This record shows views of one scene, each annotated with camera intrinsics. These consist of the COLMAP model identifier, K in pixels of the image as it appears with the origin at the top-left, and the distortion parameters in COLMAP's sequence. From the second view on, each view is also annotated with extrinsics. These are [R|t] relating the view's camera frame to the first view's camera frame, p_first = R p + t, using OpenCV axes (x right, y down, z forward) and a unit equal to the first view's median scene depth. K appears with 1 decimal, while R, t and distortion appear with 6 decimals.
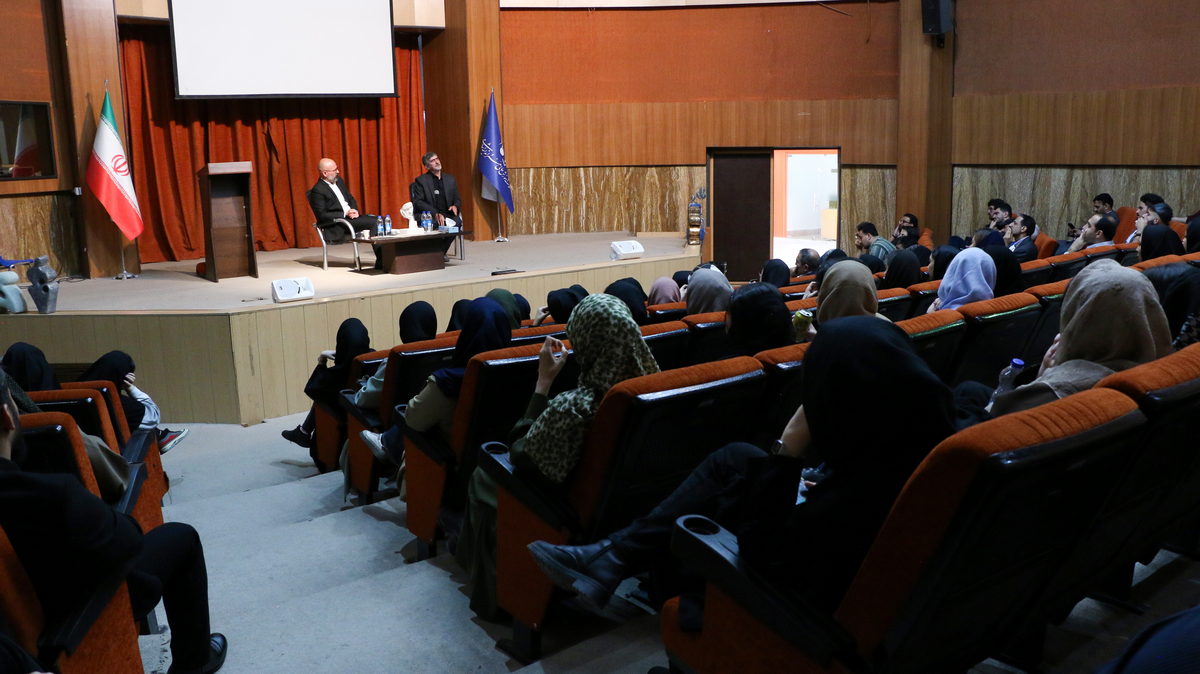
lens RADIAL K [[996.7, 0, 590.4], [0, 996.7, 339.7], [0, 0, 1]] dist [-0.162331, 0.123525]
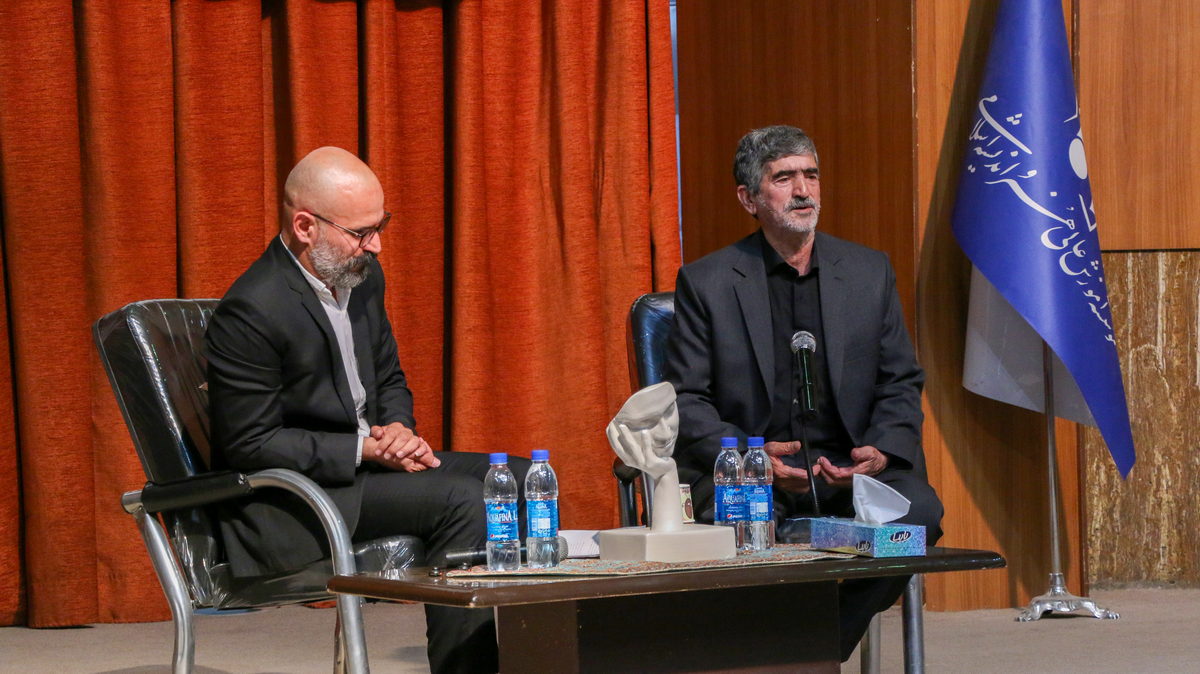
lens RADIAL K [[3915.3, 0, 598.4], [0, 3915.3, 337.2], [0, 0, 1]] dist [0.866910, 0.000000]
pose [[0.989305, 0.005758, -0.145750, -0.071442], [-0.030506, 0.985290, -0.168143, -0.020092], [0.142638, 0.170791, 0.974928, 0.232611]]
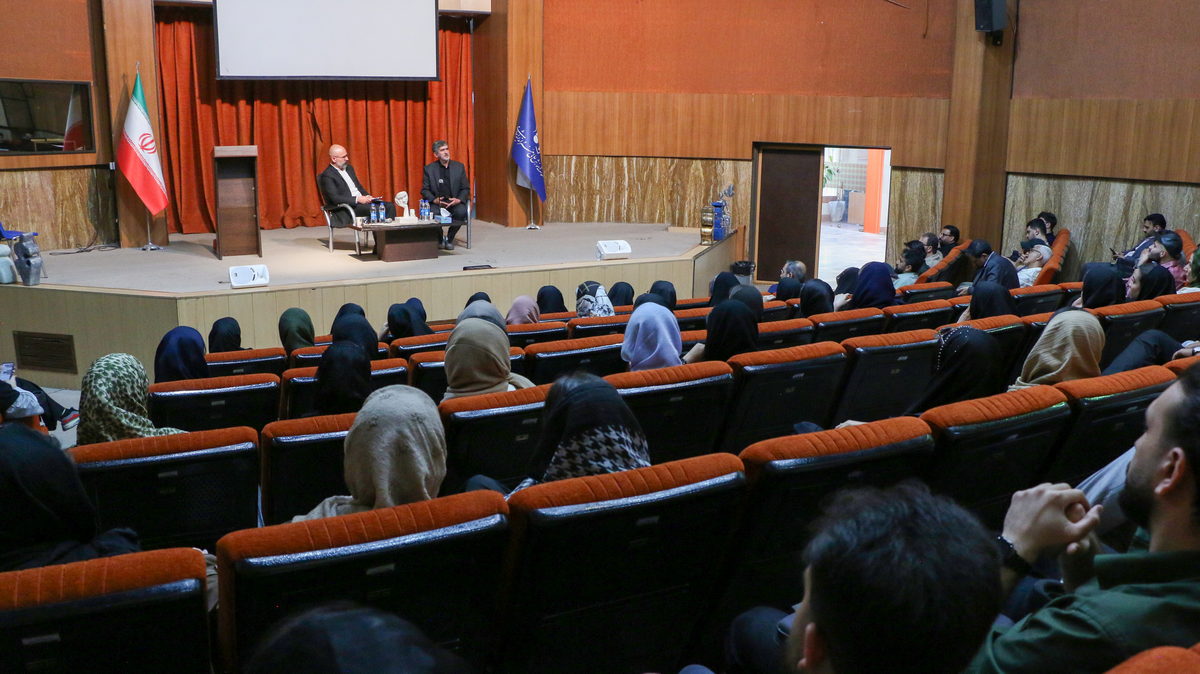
lens RADIAL K [[996.7, 0, 592.2], [0, 996.7, 331.2], [0, 0, 1]] dist [-0.162331, 0.123525]
pose [[0.985204, 0.067410, -0.157572, 0.142580], [-0.064141, 0.997609, 0.025750, -0.027665], [0.158931, -0.015262, 0.987172, 0.022692]]
